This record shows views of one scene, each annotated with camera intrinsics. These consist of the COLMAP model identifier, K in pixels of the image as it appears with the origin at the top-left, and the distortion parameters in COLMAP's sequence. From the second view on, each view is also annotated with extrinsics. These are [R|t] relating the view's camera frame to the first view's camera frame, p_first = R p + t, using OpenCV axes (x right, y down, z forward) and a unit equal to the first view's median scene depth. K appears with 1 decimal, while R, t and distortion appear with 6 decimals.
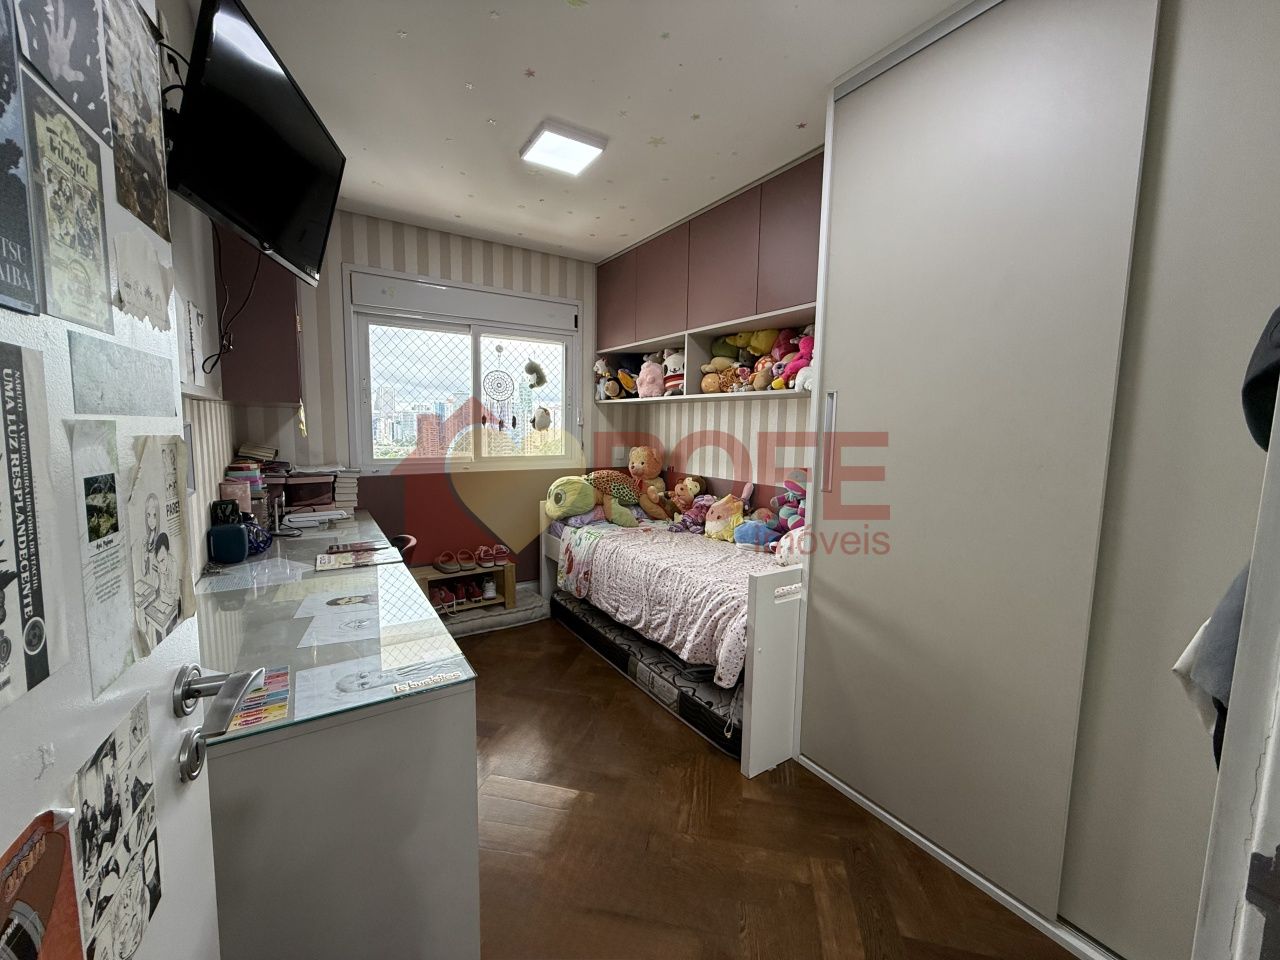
lens RADIAL K [[506.8, 0, 635.8], [0, 506.8, 478.5], [0, 0, 1]] dist [-0.005860, 0.001201]
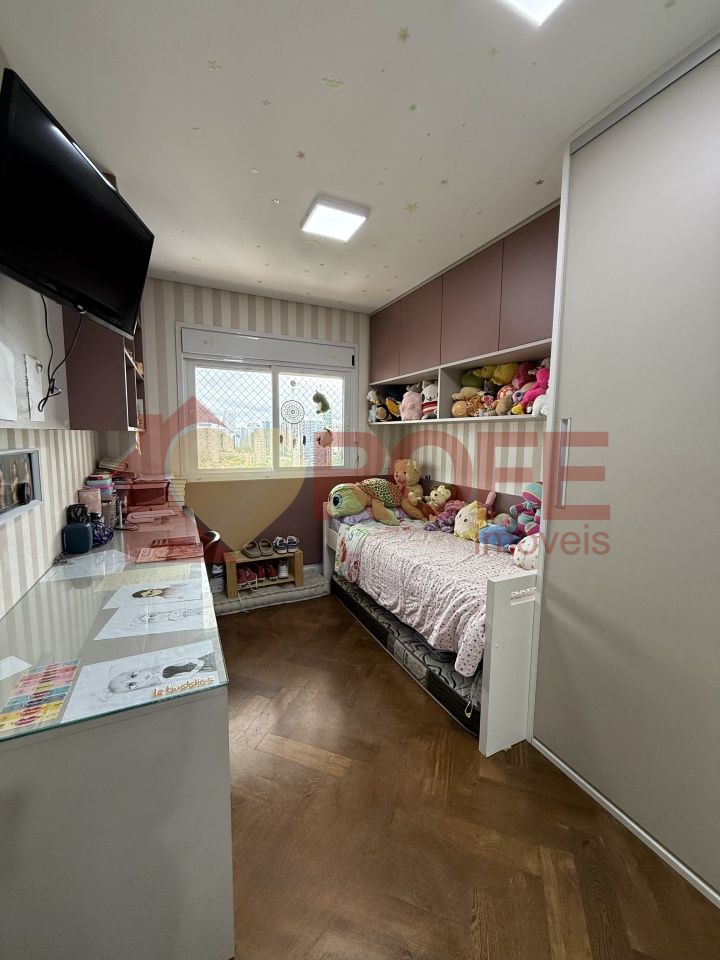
lens RADIAL K [[380.1, 0, 362.6], [0, 380.1, 477.0], [0, 0, 1]] dist [-0.005860, 0.001201]
pose [[0.992674, 0.008585, -0.120520, 0.037067], [-0.008559, 0.999963, 0.000731, -0.031111], [0.120522, 0.000306, 0.992711, 0.095460]]
